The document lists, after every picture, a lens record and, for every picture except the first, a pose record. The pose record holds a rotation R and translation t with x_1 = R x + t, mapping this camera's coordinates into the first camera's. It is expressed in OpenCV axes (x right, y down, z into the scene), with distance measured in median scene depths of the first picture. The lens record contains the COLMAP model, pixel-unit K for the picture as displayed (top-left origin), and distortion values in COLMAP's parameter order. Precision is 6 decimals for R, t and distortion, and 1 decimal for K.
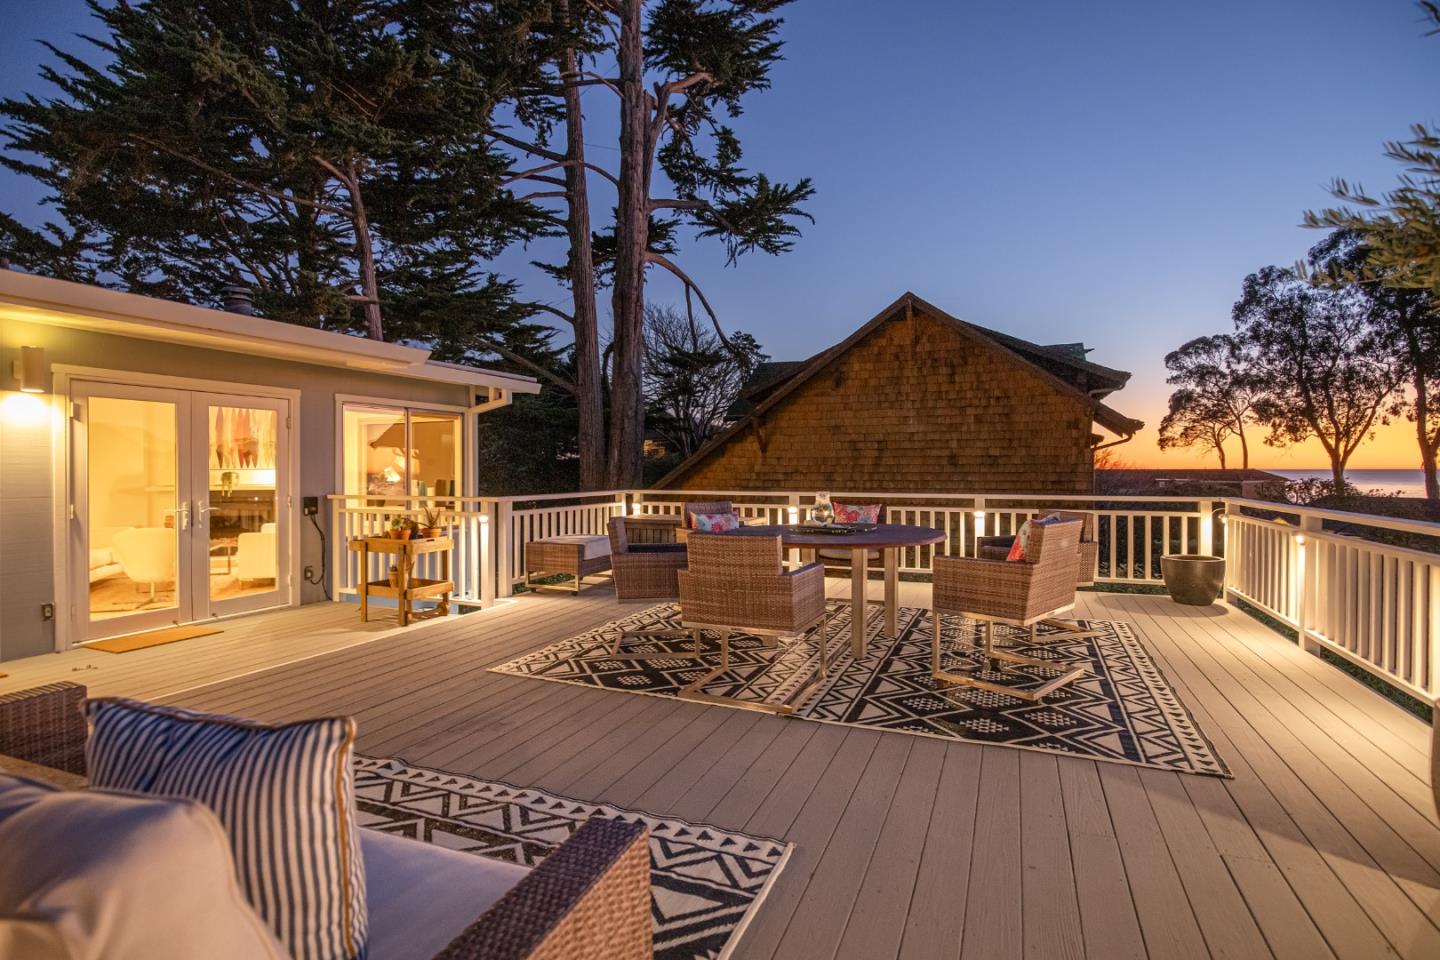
lens RADIAL K [[683.1, 0, 728.7], [0, 683.1, 466.2], [0, 0, 1]] dist [-0.028275, 0.000290]
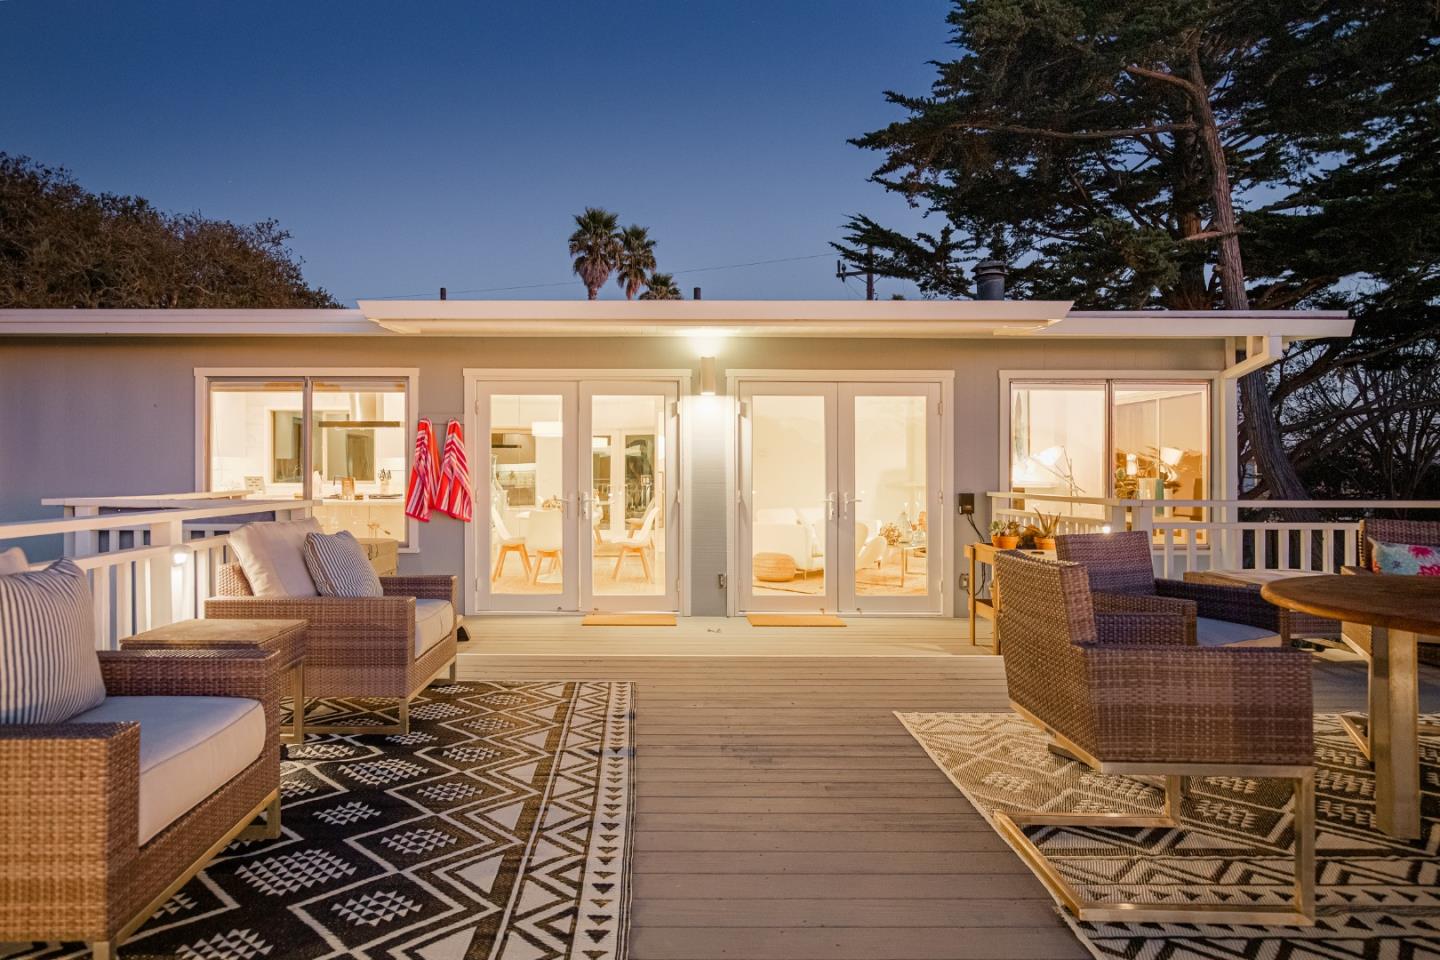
lens RADIAL K [[881.4, 0, 667.1], [0, 881.4, 471.8], [0, 0, 1]] dist [-0.025094, -0.000677]
pose [[0.382501, 0.004993, -0.923941, 0.201695], [-0.000943, 0.999987, 0.005014, 0.009763], [0.923954, -0.001046, 0.382501, 0.165508]]
